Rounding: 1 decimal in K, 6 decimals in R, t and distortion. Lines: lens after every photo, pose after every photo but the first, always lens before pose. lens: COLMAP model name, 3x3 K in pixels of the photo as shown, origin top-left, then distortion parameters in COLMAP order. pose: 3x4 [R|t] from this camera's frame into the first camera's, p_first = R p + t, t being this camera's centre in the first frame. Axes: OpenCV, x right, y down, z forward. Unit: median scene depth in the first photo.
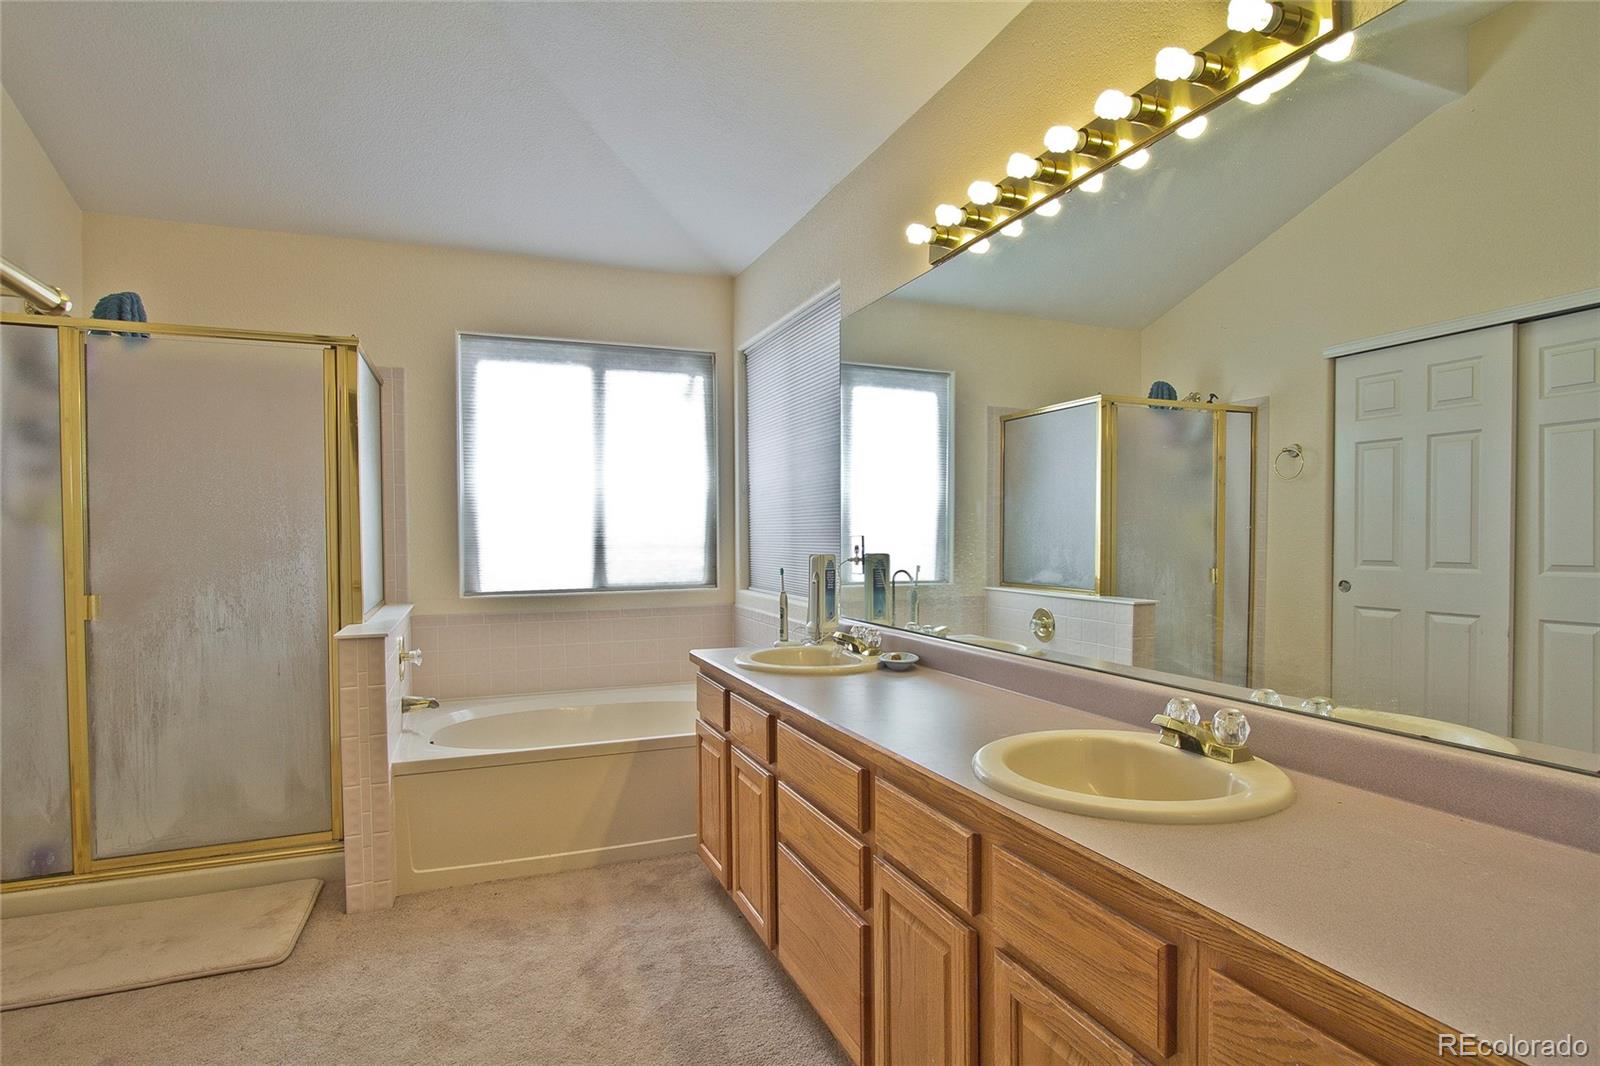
lens RADIAL K [[864.9, 0, 798.4], [0, 864.9, 537.4], [0, 0, 1]] dist [-0.004234, -0.000721]
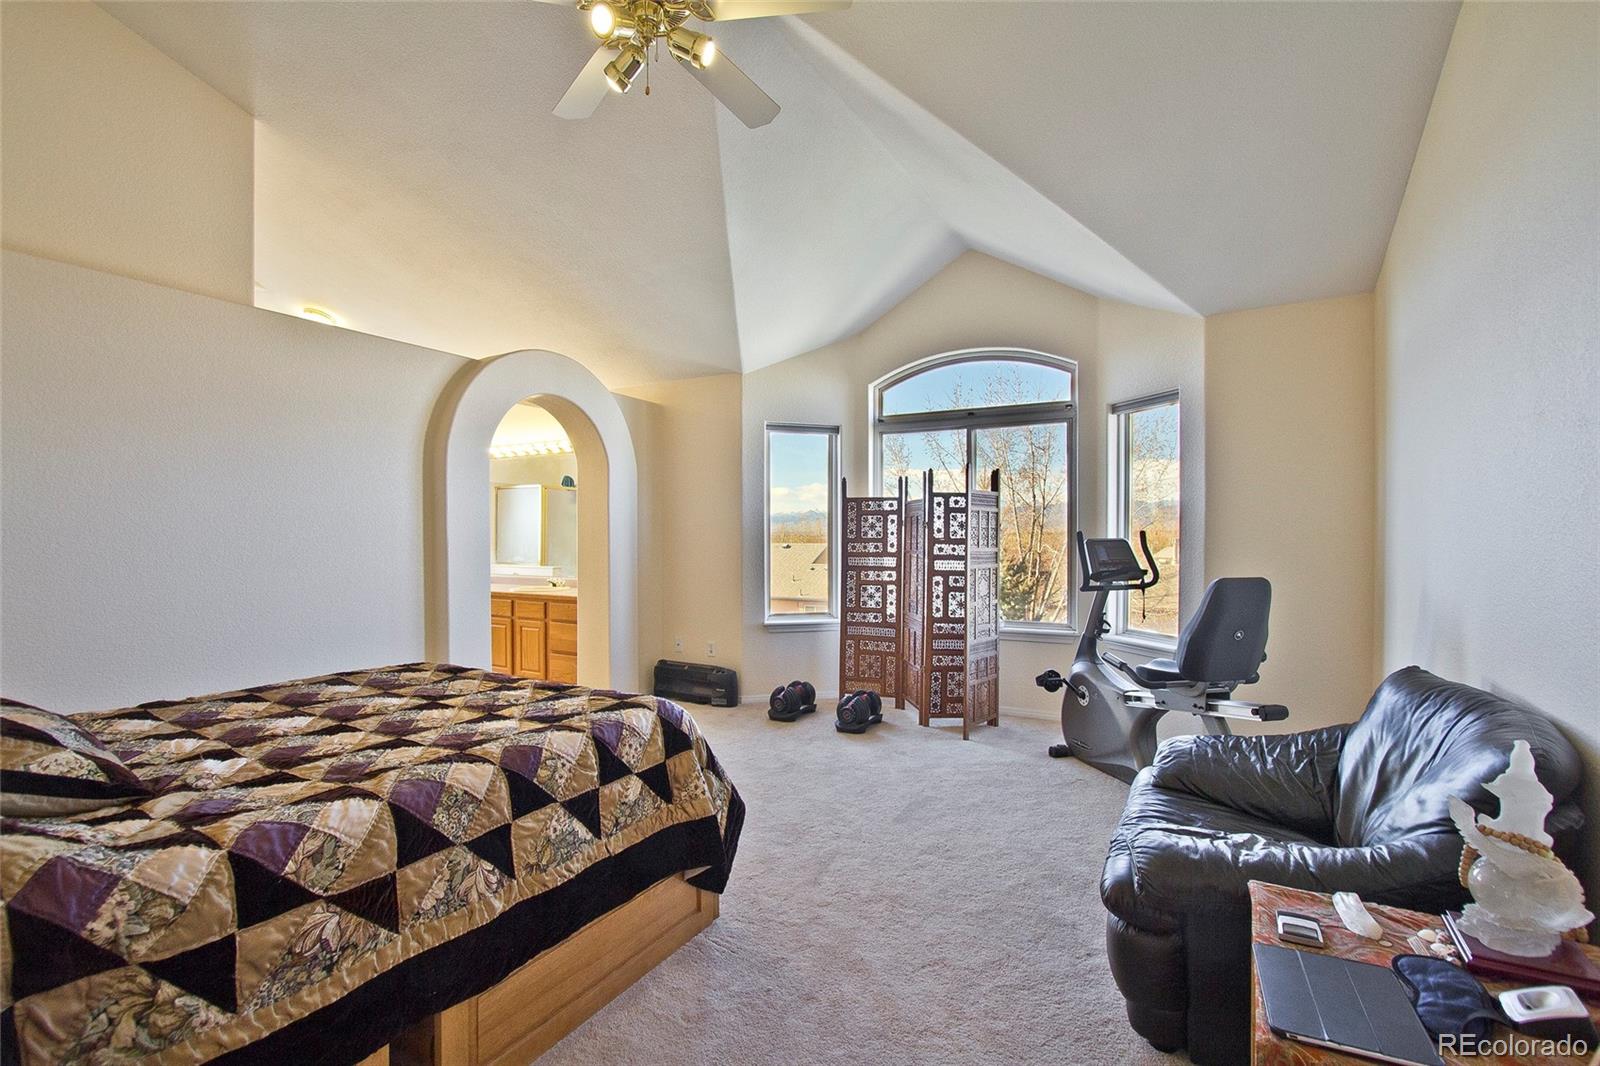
lens RADIAL K [[728.3, 0, 801.6], [0, 728.3, 537.0], [0, 0, 1]] dist [0.020941, 0.000296]
pose [[0.785551, 0.001706, 0.618795, -1.574697], [-0.000612, 0.999998, -0.001981, -0.051011], [-0.618797, 0.001177, 0.785550, -4.859889]]
